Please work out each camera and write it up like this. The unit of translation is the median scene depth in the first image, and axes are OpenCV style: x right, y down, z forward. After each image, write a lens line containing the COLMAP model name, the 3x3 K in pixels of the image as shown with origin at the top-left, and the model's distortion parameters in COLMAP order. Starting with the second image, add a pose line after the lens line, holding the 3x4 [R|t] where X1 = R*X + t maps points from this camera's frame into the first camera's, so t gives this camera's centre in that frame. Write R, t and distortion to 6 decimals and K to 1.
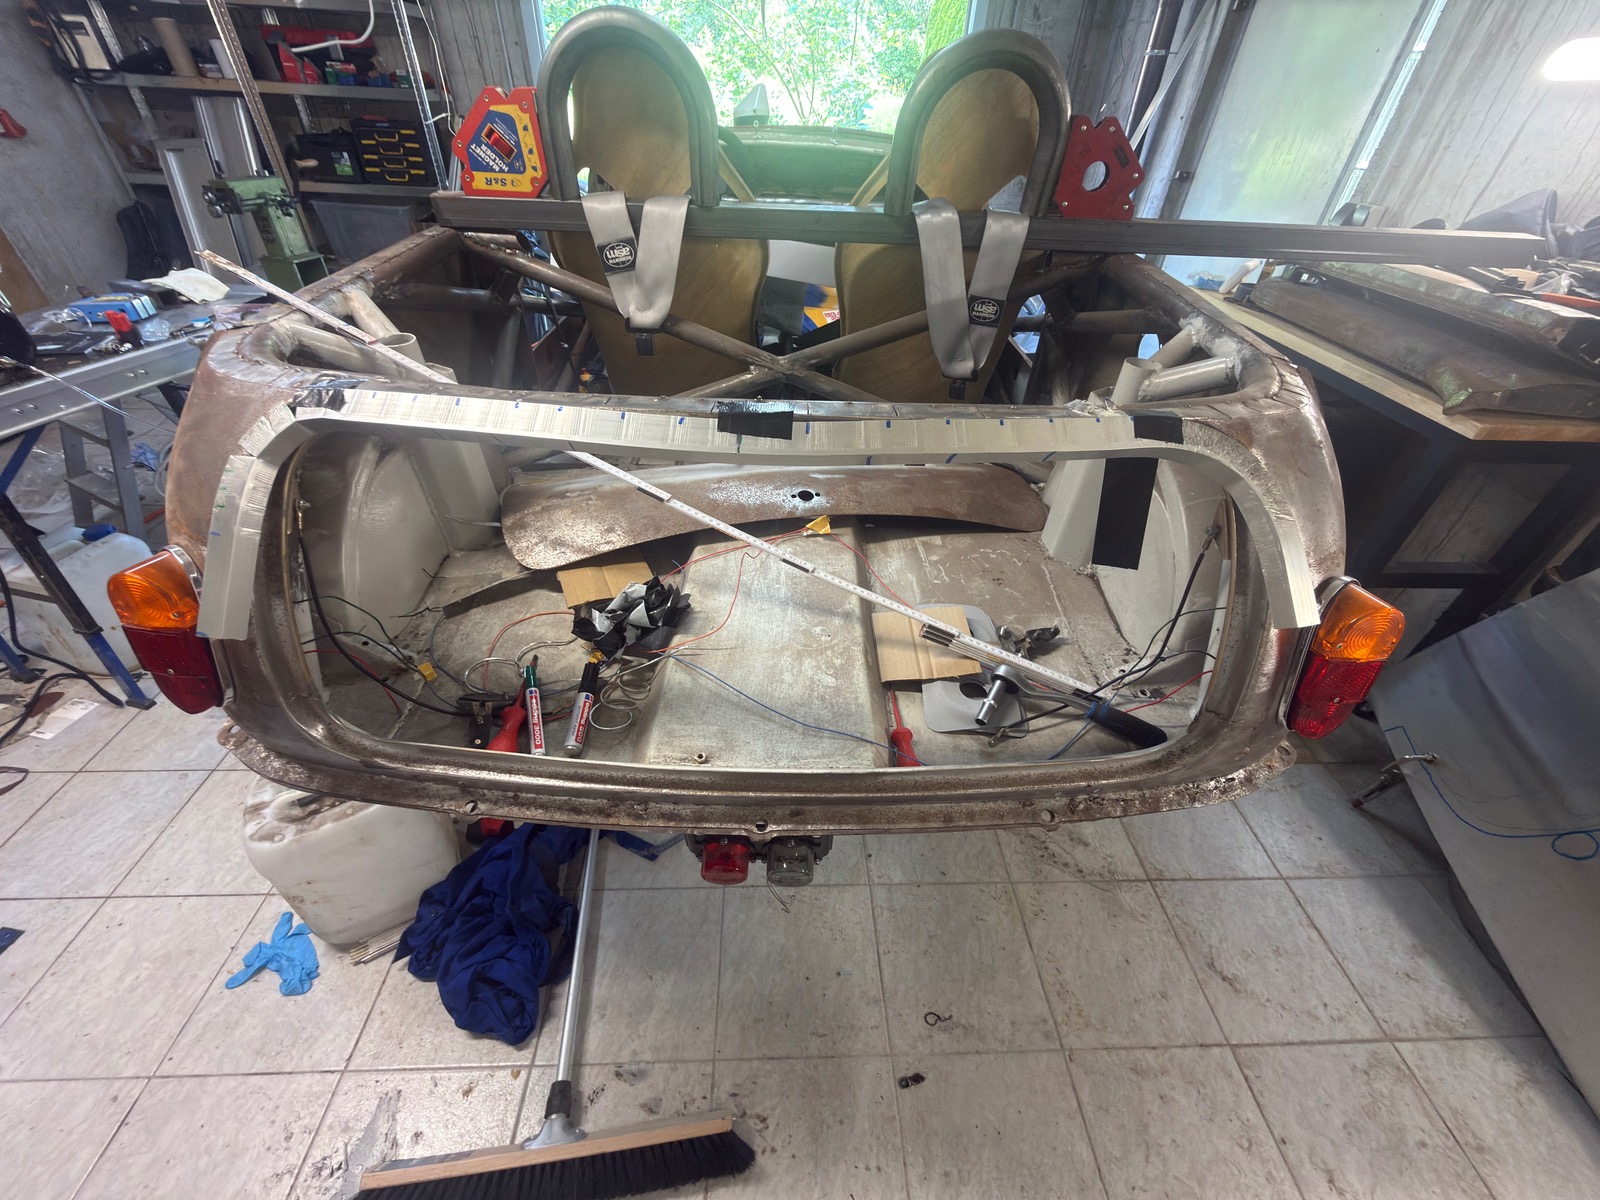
lens RADIAL K [[629.7, 0, 791.3], [0, 629.7, 588.2], [0, 0, 1]] dist [-0.002194, 0.000031]
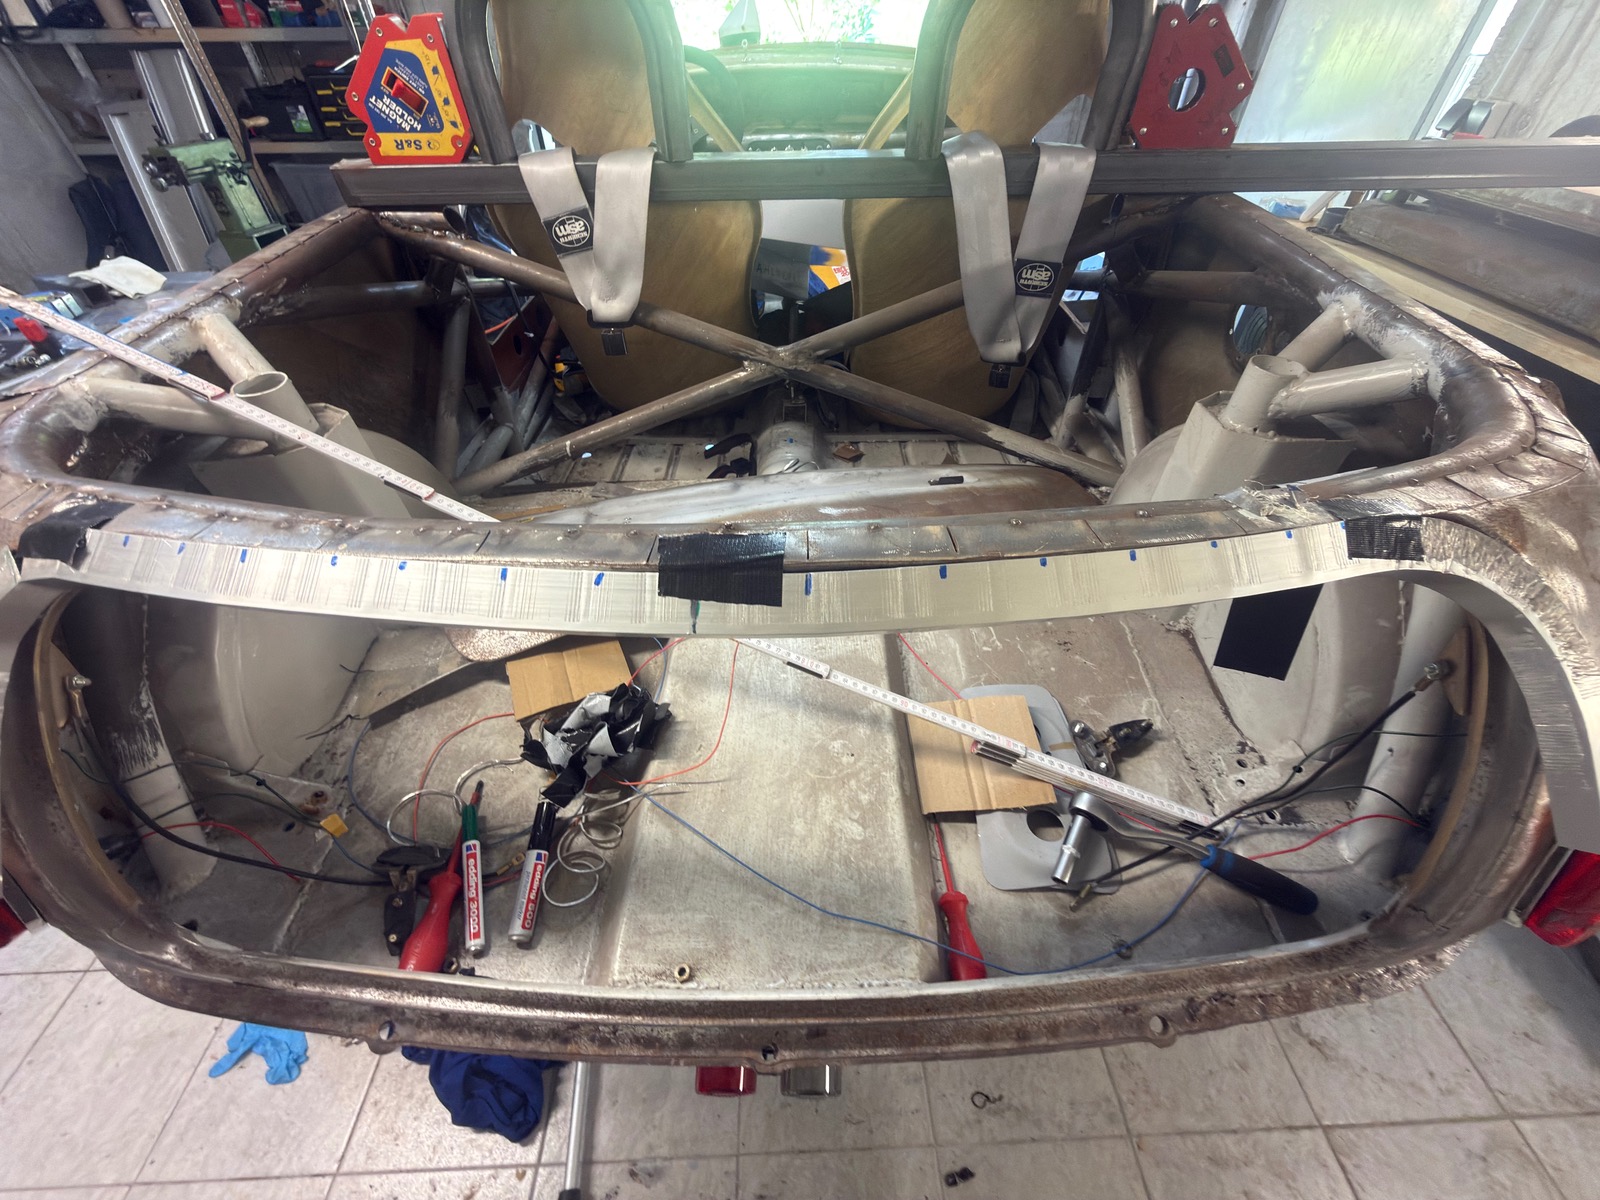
lens RADIAL K [[629.7, 0, 791.3], [0, 629.7, 588.2], [0, 0, 1]] dist [-0.002194, 0.000031]
pose [[0.998806, -0.036462, -0.032525, 0.012739], [0.038978, 0.996000, 0.080401, -0.129645], [0.029463, -0.081573, 0.996232, 0.174255]]
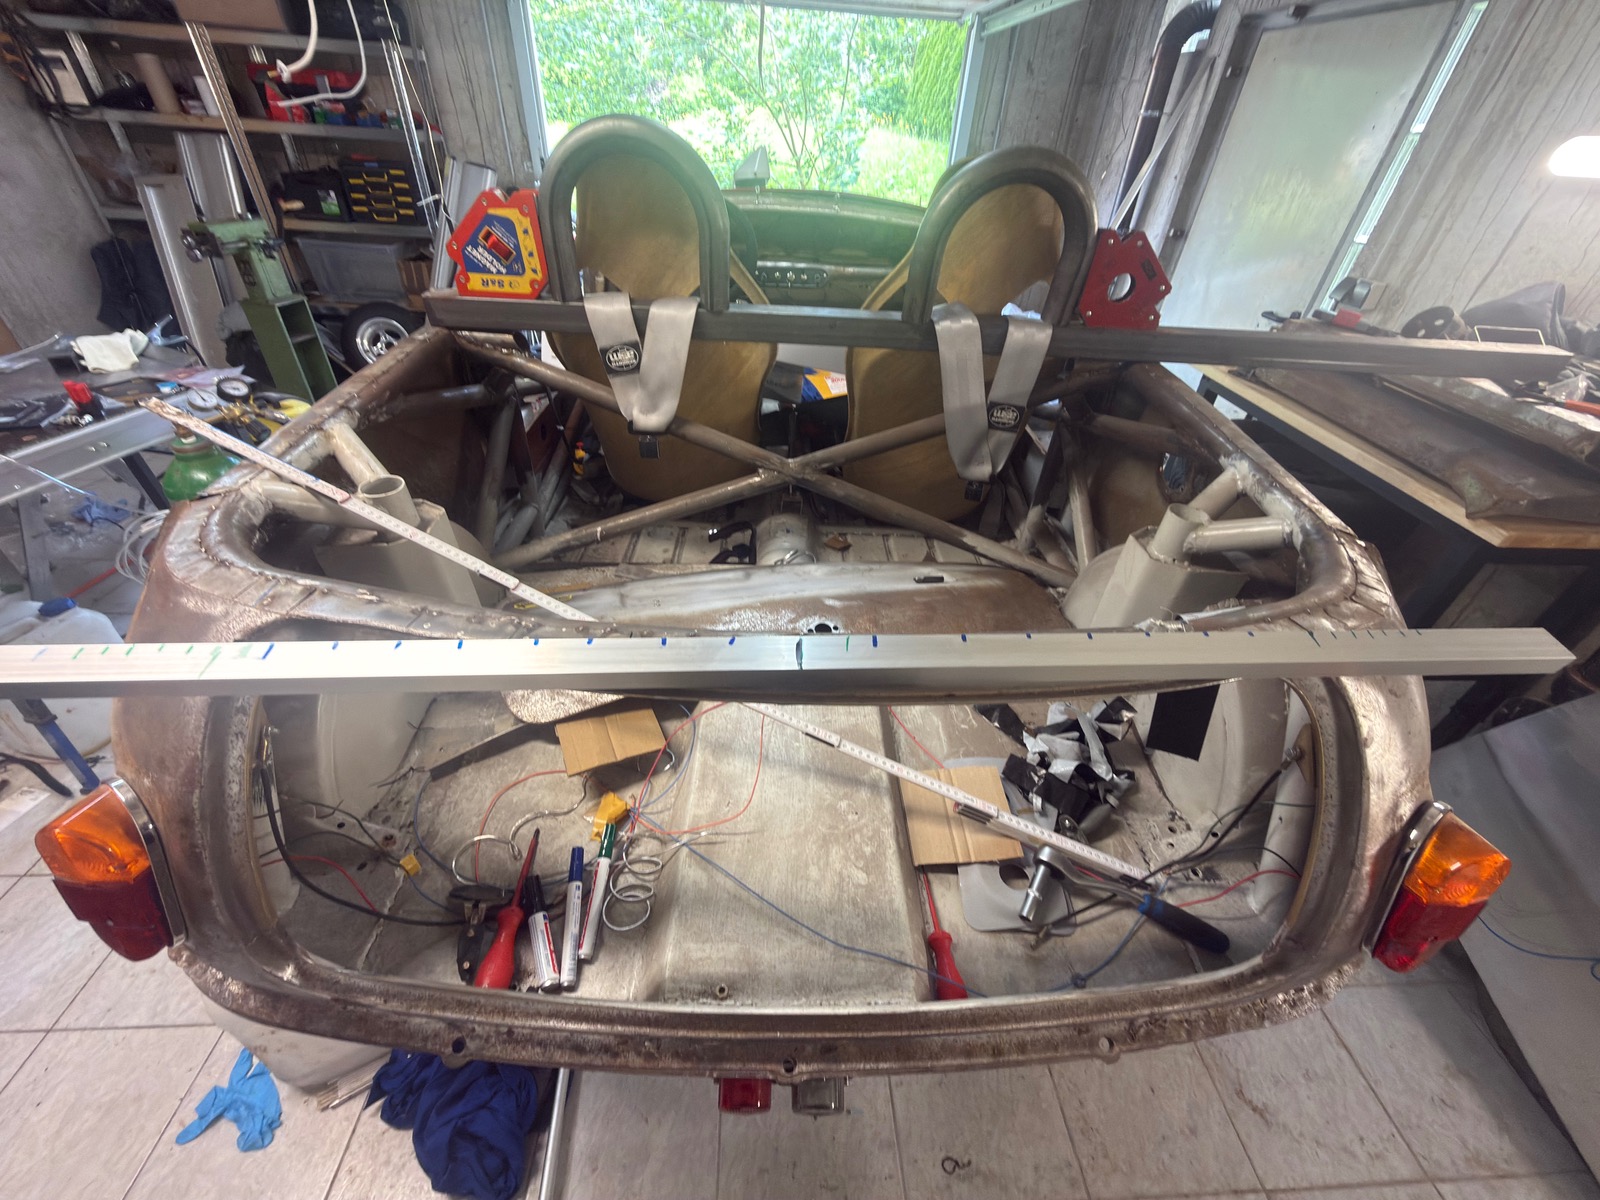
lens RADIAL K [[630.1, 0, 791.4], [0, 630.1, 588.1], [0, 0, 1]] dist [-0.000949, -0.000167]
pose [[0.999735, 0.004413, 0.022608, -0.038606], [-0.003816, 0.999645, -0.026375, -0.155066], [-0.022716, 0.026282, 0.999396, 0.054029]]
